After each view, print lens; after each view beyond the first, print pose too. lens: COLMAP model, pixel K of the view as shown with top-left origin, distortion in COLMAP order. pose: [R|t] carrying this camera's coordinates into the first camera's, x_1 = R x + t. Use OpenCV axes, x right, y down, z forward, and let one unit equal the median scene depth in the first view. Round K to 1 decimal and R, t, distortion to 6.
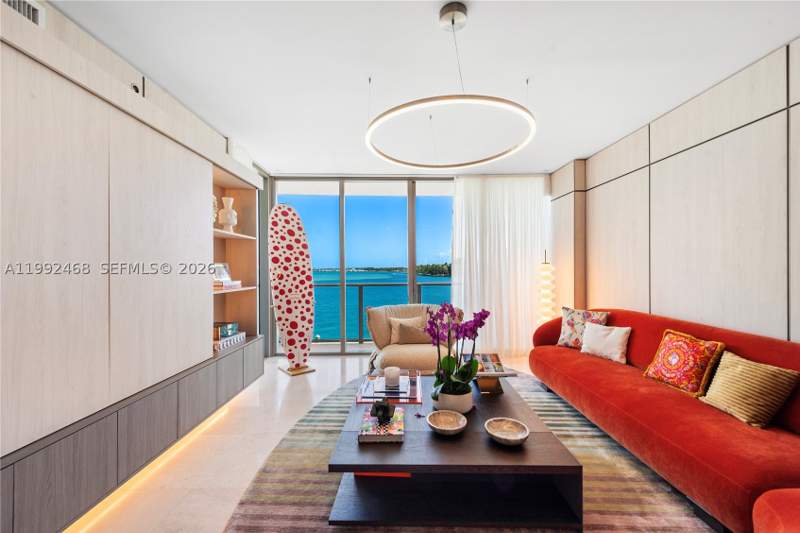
lens RADIAL K [[324.1, 0, 408.5], [0, 324.1, 269.8], [0, 0, 1]] dist [0.004466, -0.000335]
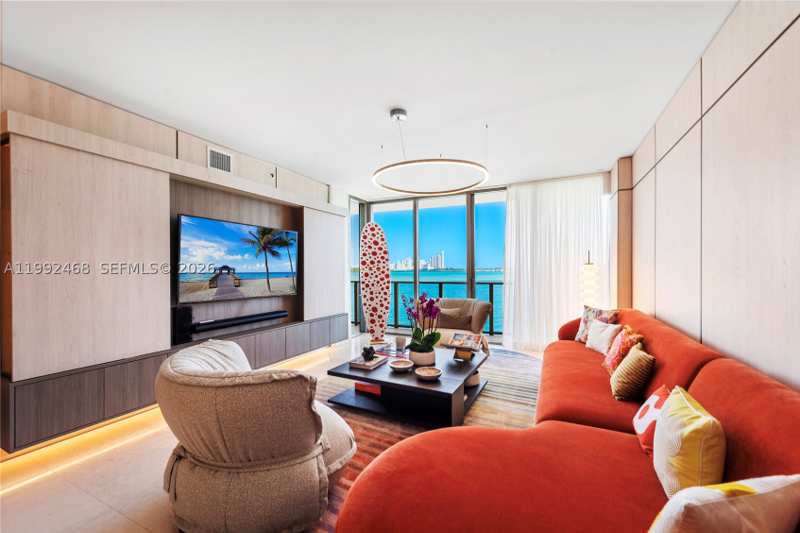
lens RADIAL K [[324.1, 0, 391.2], [0, 324.1, 274.6], [0, 0, 1]] dist [0.004466, -0.000335]
pose [[0.881934, 0.008092, -0.471304, 0.352284], [-0.001089, 0.999885, 0.015131, -0.000831], [0.471372, -0.012831, 0.881841, -0.187378]]
